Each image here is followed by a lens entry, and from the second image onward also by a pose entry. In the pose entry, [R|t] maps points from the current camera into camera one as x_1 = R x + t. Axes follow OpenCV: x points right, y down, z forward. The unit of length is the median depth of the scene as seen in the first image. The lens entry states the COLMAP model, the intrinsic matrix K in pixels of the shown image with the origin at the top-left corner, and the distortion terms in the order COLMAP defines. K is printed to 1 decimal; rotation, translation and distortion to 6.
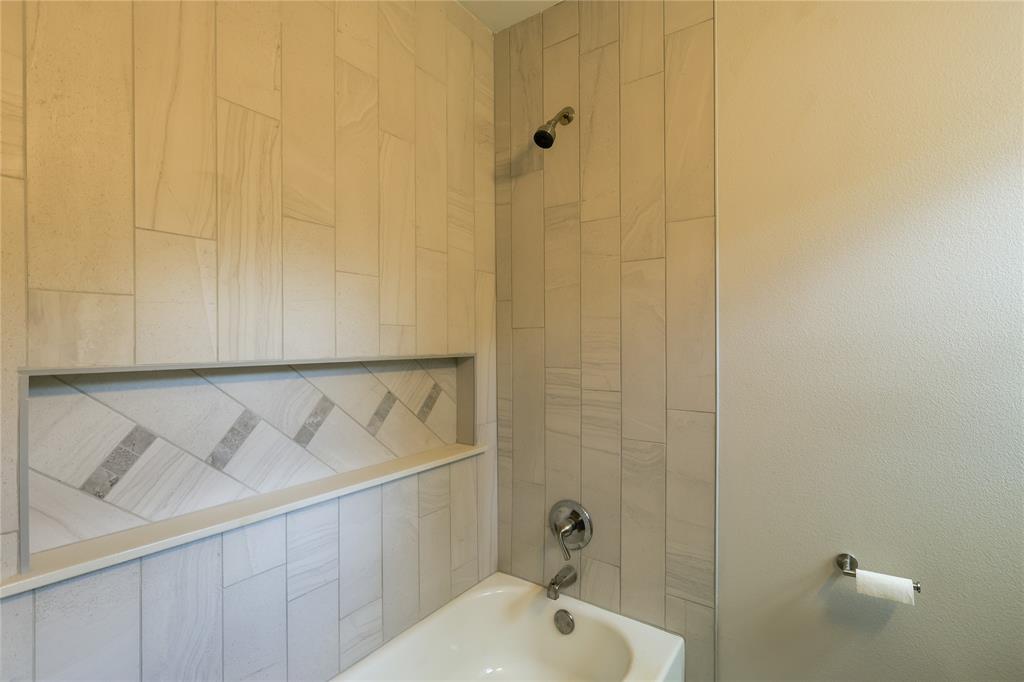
lens RADIAL K [[476.1, 0, 505.5], [0, 476.1, 340.9], [0, 0, 1]] dist [-0.002427, 0.001676]
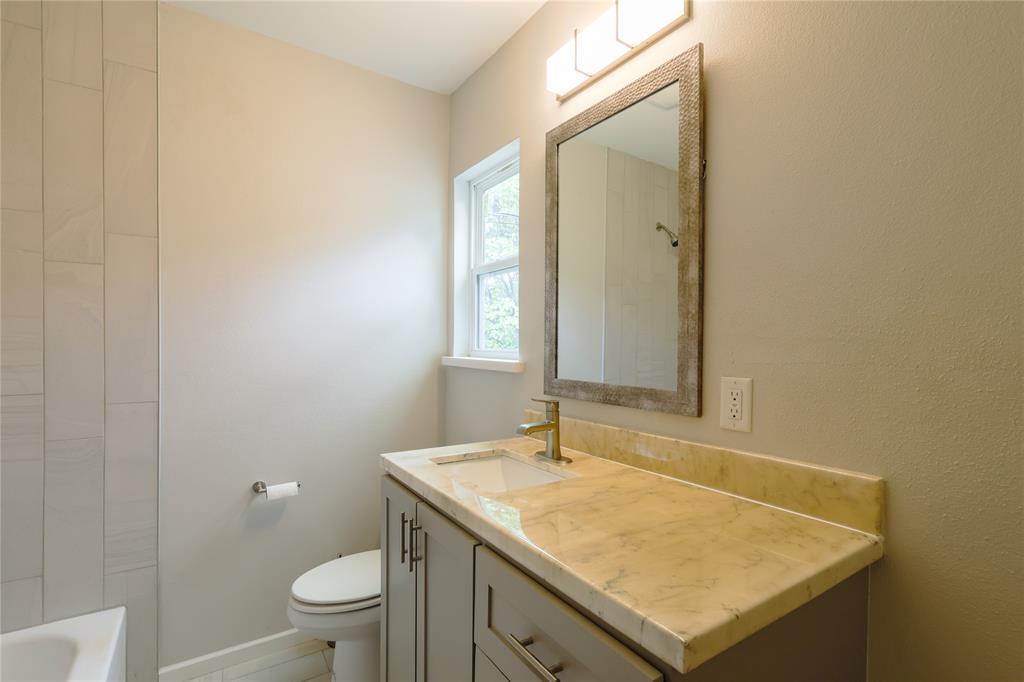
lens RADIAL K [[476.1, 0, 519.0], [0, 476.1, 340.4], [0, 0, 1]] dist [-0.002427, 0.001676]
pose [[0.351385, 0.001010, 0.936231, -0.317942], [-0.004342, 0.999990, 0.000551, -0.006726], [-0.936221, -0.004259, 0.351386, -0.238502]]
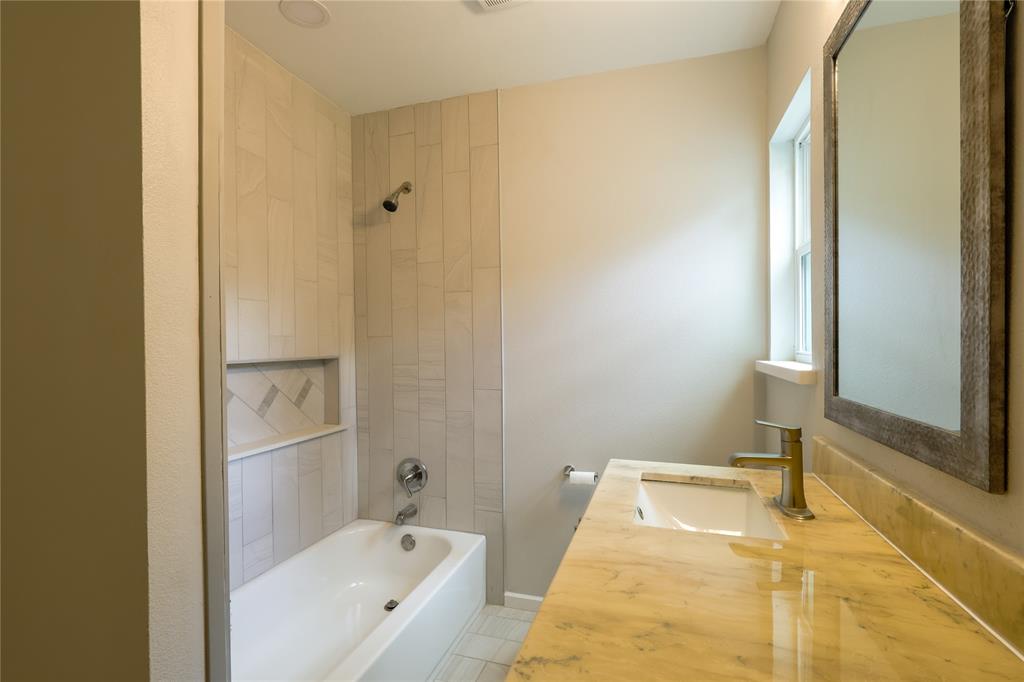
lens RADIAL K [[476.1, 0, 513.7], [0, 476.1, 343.1], [0, 0, 1]] dist [-0.002427, 0.001676]
pose [[0.948950, -0.009694, 0.315276, -0.021015], [0.009042, 0.999953, 0.003529, -0.010291], [-0.315296, -0.000498, 0.948993, -0.462090]]
